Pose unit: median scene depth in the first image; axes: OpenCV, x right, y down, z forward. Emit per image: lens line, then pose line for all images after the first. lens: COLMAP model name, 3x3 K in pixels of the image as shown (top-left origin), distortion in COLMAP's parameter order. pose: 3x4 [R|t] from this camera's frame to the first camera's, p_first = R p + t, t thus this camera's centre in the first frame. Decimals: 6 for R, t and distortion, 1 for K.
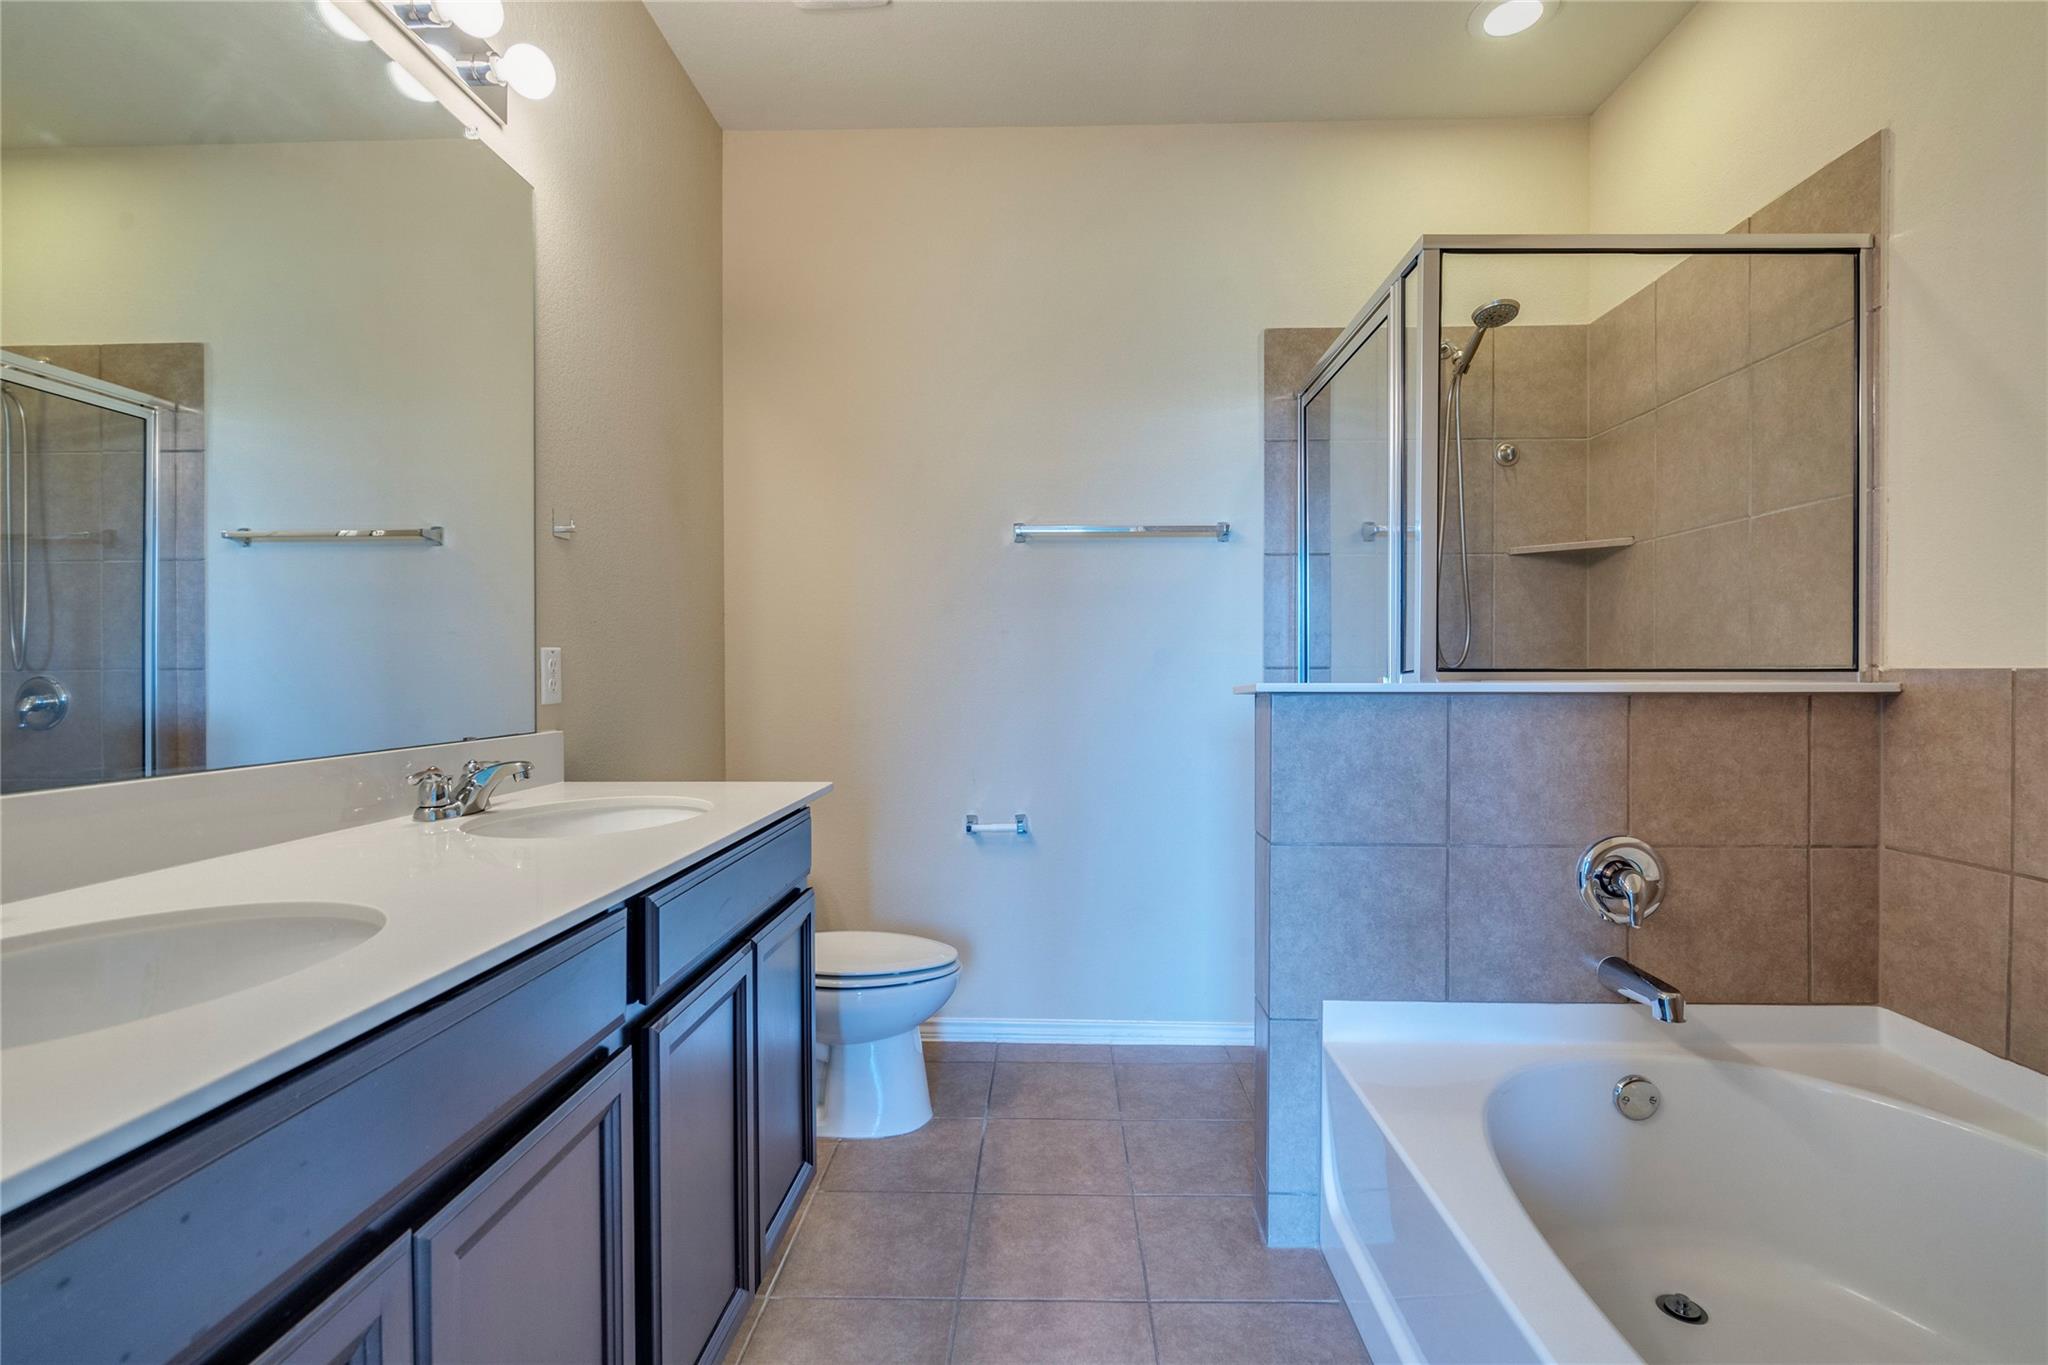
lens RADIAL K [[969.8, 0, 1027.6], [0, 969.8, 684.6], [0, 0, 1]] dist [0.001309, 0.000624]
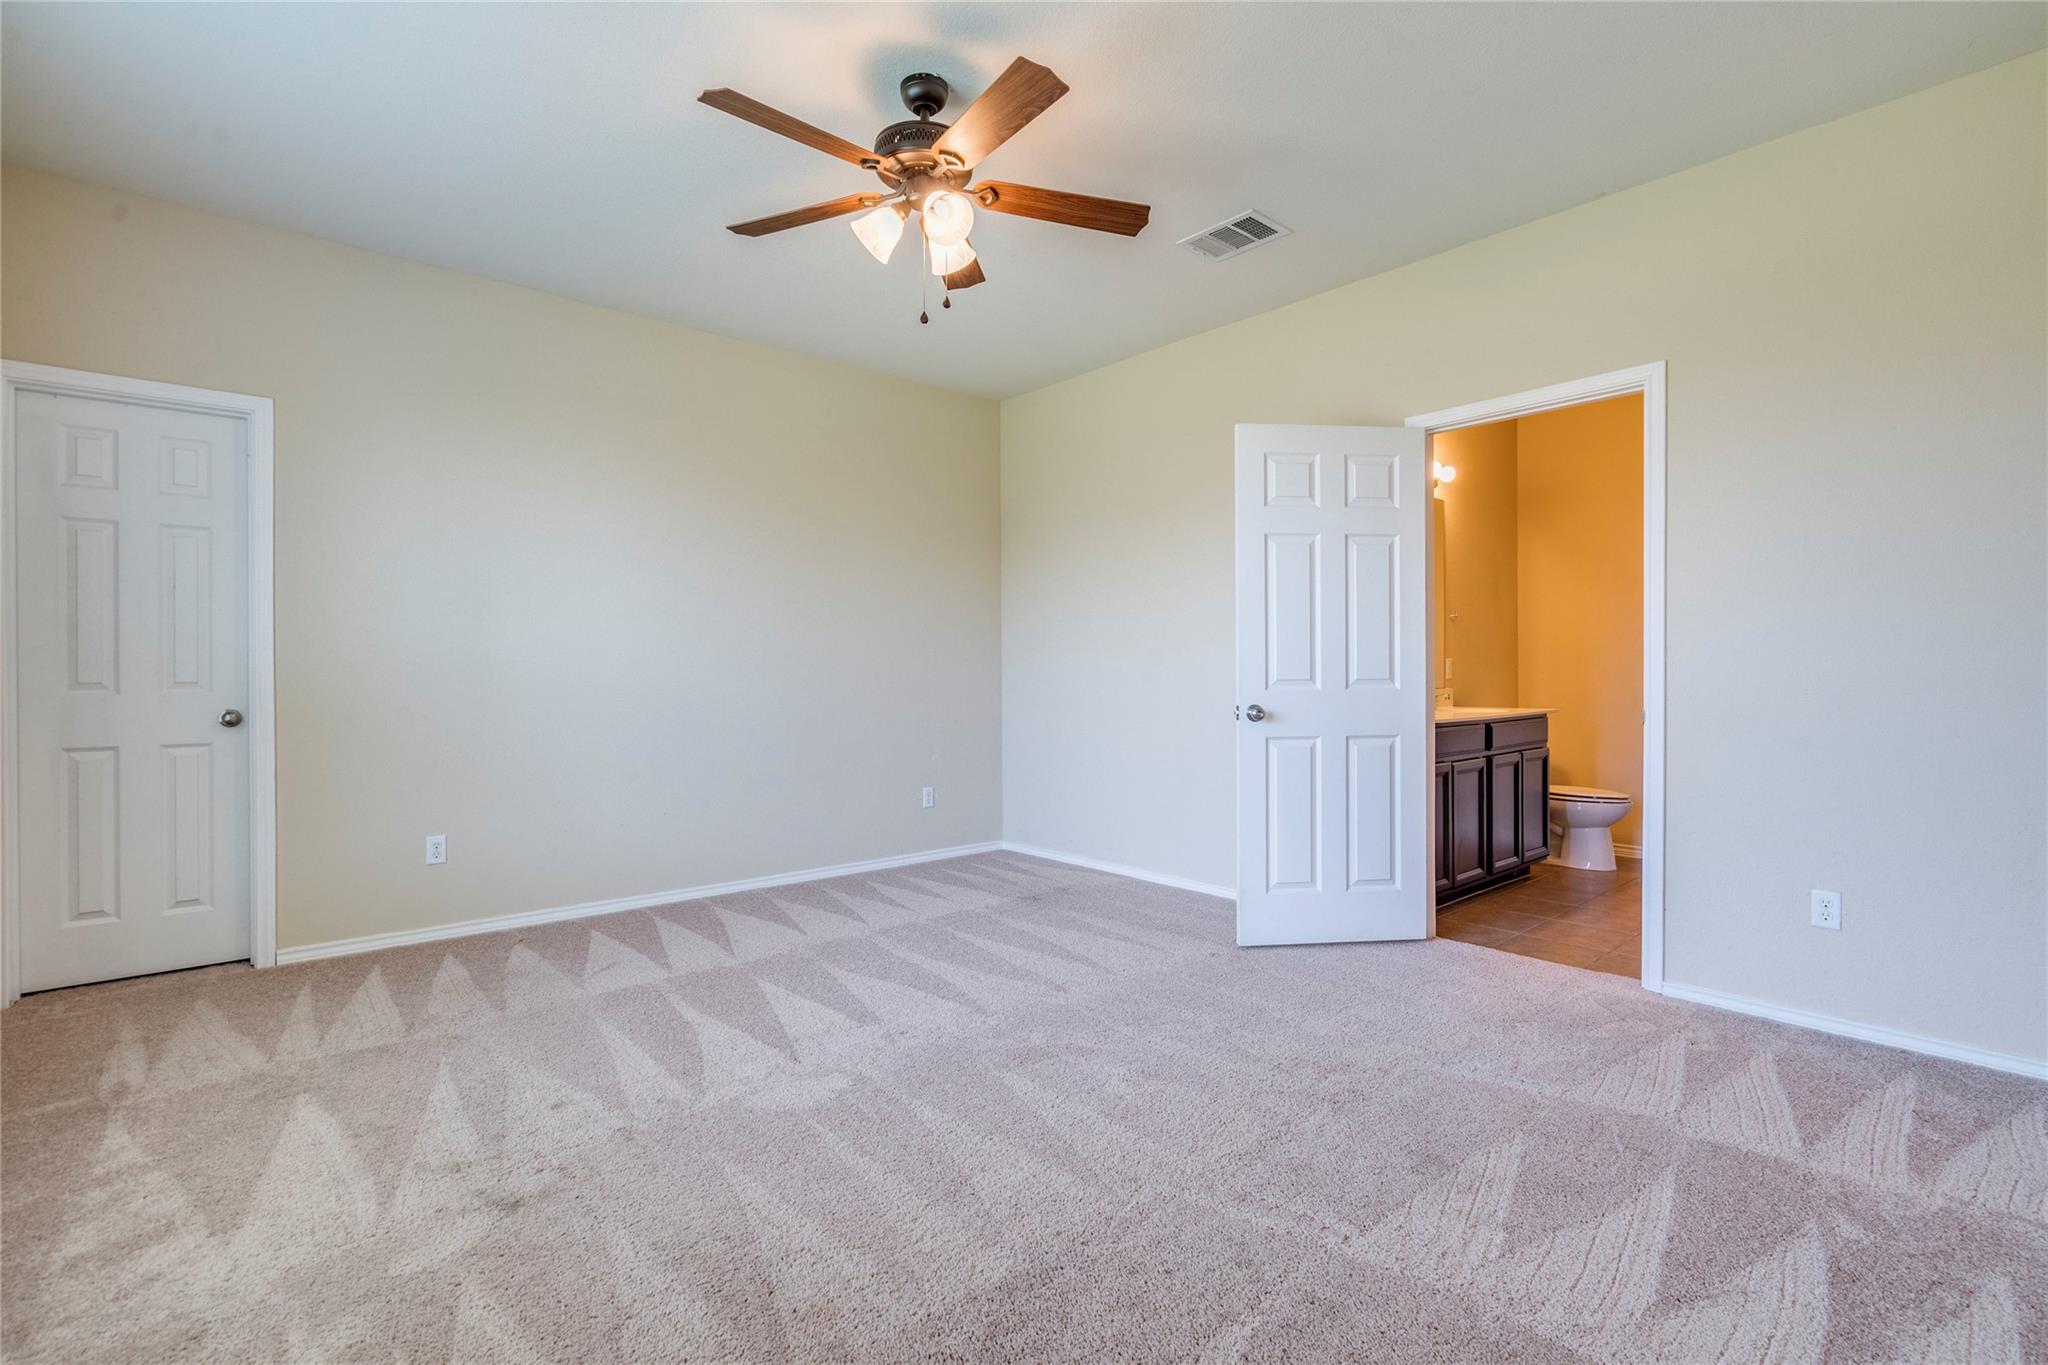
lens RADIAL K [[969.8, 0, 1023.8], [0, 969.8, 682.7], [0, 0, 1]] dist [0.001309, 0.000624]
pose [[0.707892, 0.003009, -0.706314, 0.544068], [-0.002011, 0.999995, 0.002244, 0.024680], [0.706318, -0.000168, 0.707895, -1.622626]]
